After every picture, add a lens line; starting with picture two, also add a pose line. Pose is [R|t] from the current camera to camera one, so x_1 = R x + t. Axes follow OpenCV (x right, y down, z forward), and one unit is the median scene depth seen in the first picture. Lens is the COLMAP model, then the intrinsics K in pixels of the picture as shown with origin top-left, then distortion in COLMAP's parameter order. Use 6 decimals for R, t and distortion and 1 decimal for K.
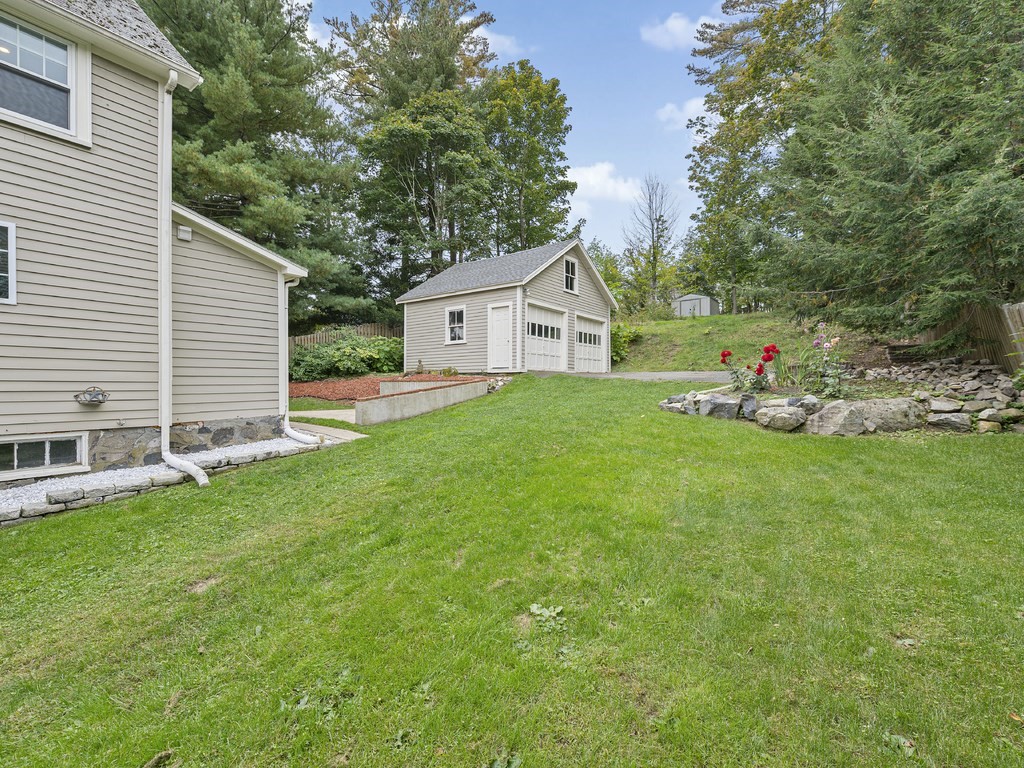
lens RADIAL K [[458.5, 0, 511.1], [0, 458.5, 386.8], [0, 0, 1]] dist [-0.000692, 0.000074]
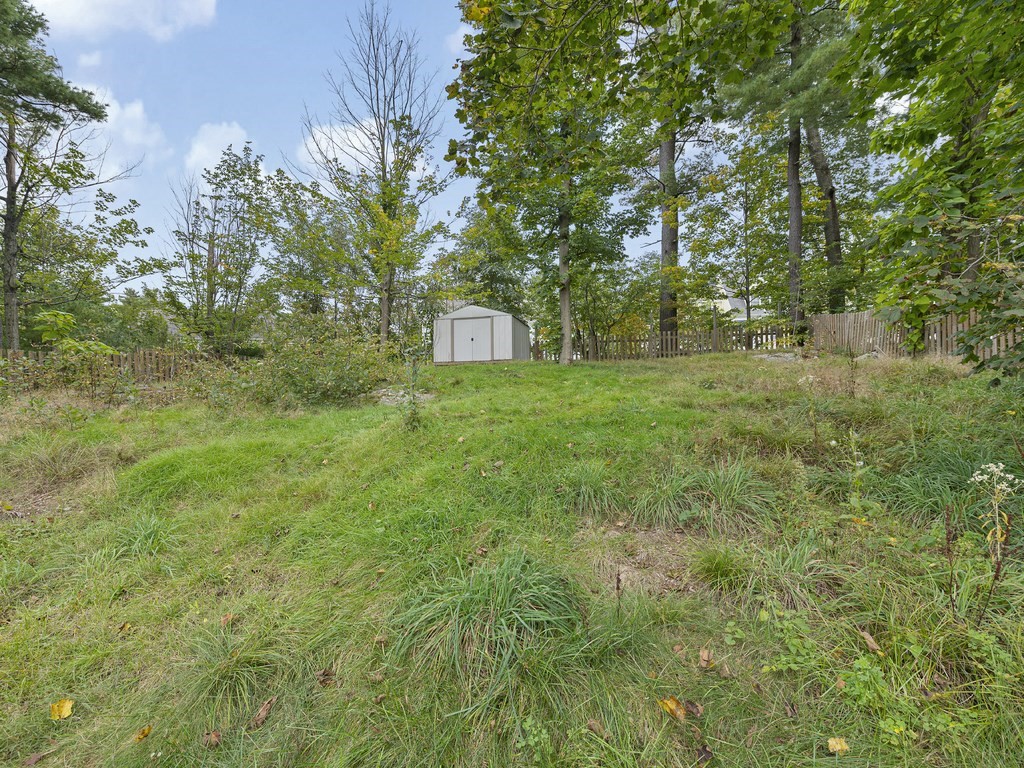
lens RADIAL K [[458.5, 0, 511.1], [0, 458.5, 386.8], [0, 0, 1]] dist [-0.000692, 0.000074]
pose [[0.916277, -0.003280, 0.400531, 0.479934], [0.005586, 0.999974, -0.004591, -0.231071], [-0.400505, 0.006444, 0.916272, 1.117105]]
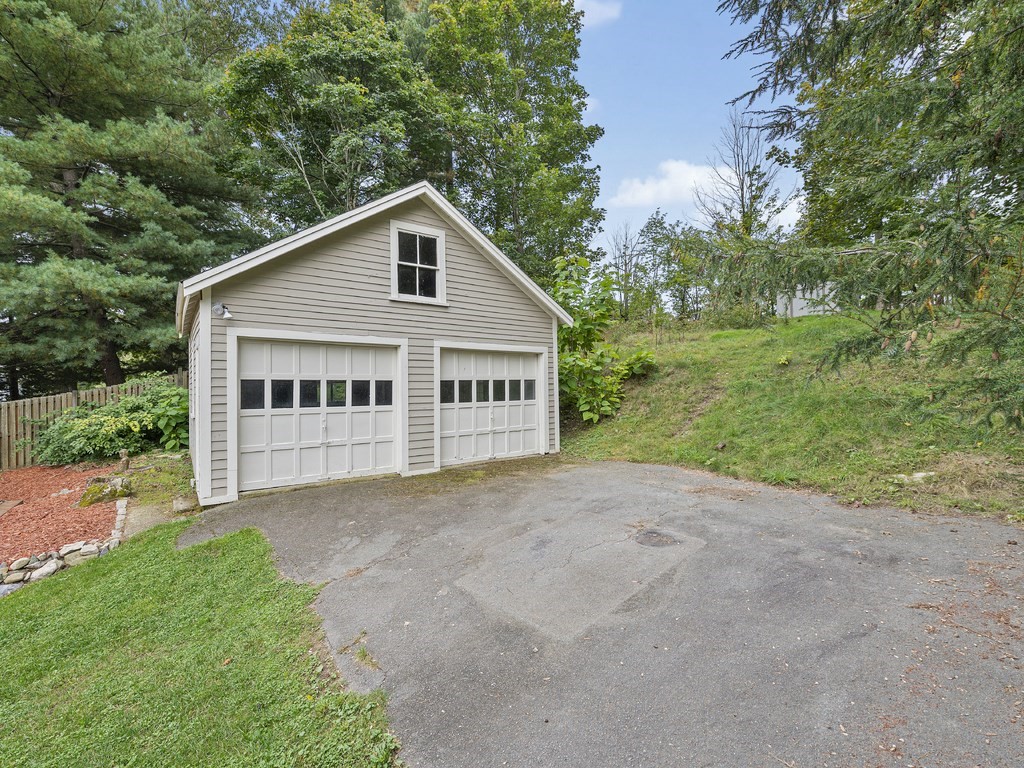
lens RADIAL K [[458.5, 0, 511.1], [0, 458.5, 386.8], [0, 0, 1]] dist [-0.000692, 0.000074]
pose [[0.964869, -0.008725, -0.262588, 0.299946], [0.008951, 0.999960, -0.000337, -0.102879], [0.262580, -0.002025, 0.964908, 0.499965]]
